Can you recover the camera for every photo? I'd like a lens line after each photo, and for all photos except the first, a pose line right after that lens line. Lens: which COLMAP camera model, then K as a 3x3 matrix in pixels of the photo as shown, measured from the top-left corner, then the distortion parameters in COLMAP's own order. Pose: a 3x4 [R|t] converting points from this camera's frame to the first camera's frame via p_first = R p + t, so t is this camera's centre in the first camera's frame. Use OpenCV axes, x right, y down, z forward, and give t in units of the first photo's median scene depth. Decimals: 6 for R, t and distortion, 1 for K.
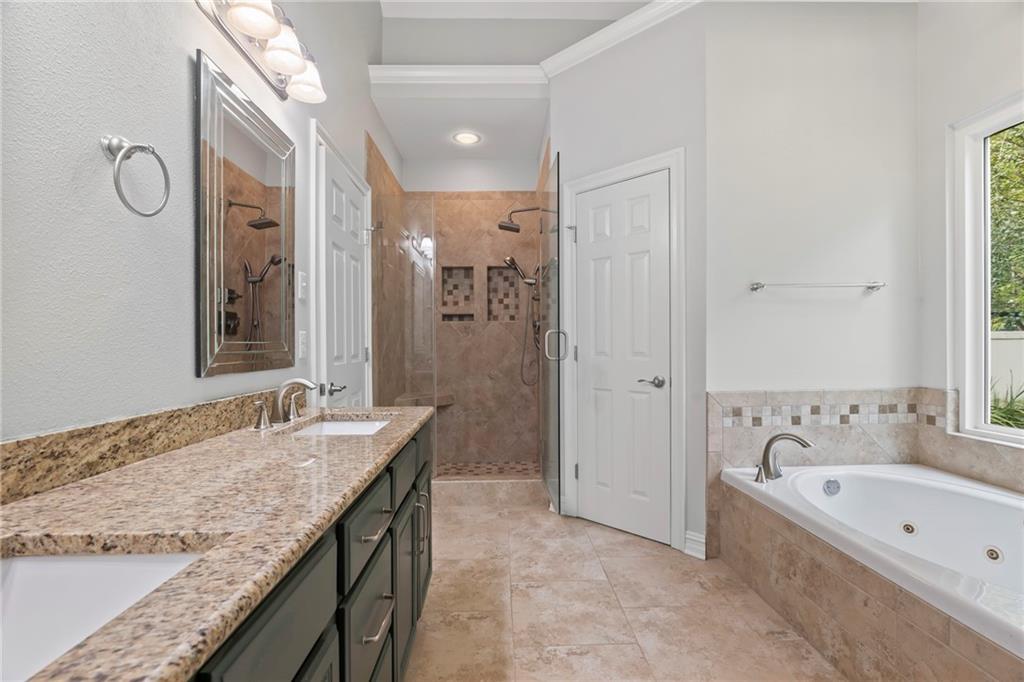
lens RADIAL K [[459.4, 0, 512.0], [0, 459.4, 341.0], [0, 0, 1]] dist [-0.002084, -0.000013]
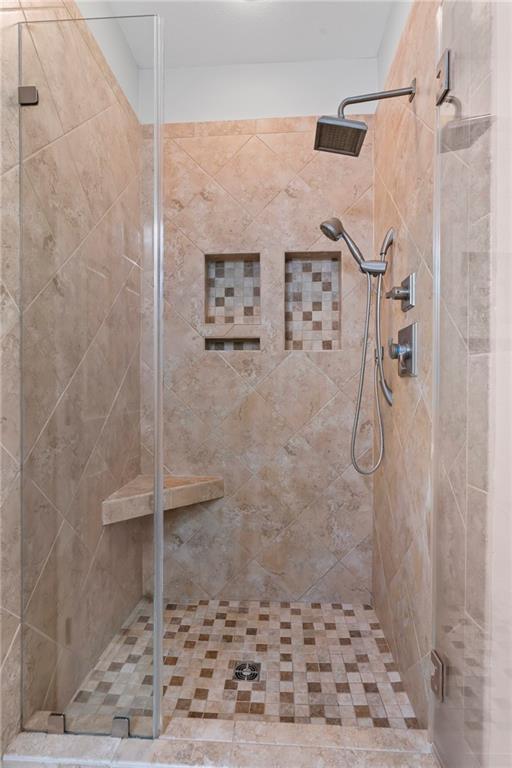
lens RADIAL K [[382.1, 0, 256.0], [0, 382.1, 384.0], [0, 0, 1]] dist [-0.001360, -0.000015]
pose [[0.994980, 0.008713, -0.099698, -0.040731], [-0.008844, 0.999961, -0.000873, -0.001264], [0.099686, 0.001750, 0.995017, 0.531426]]
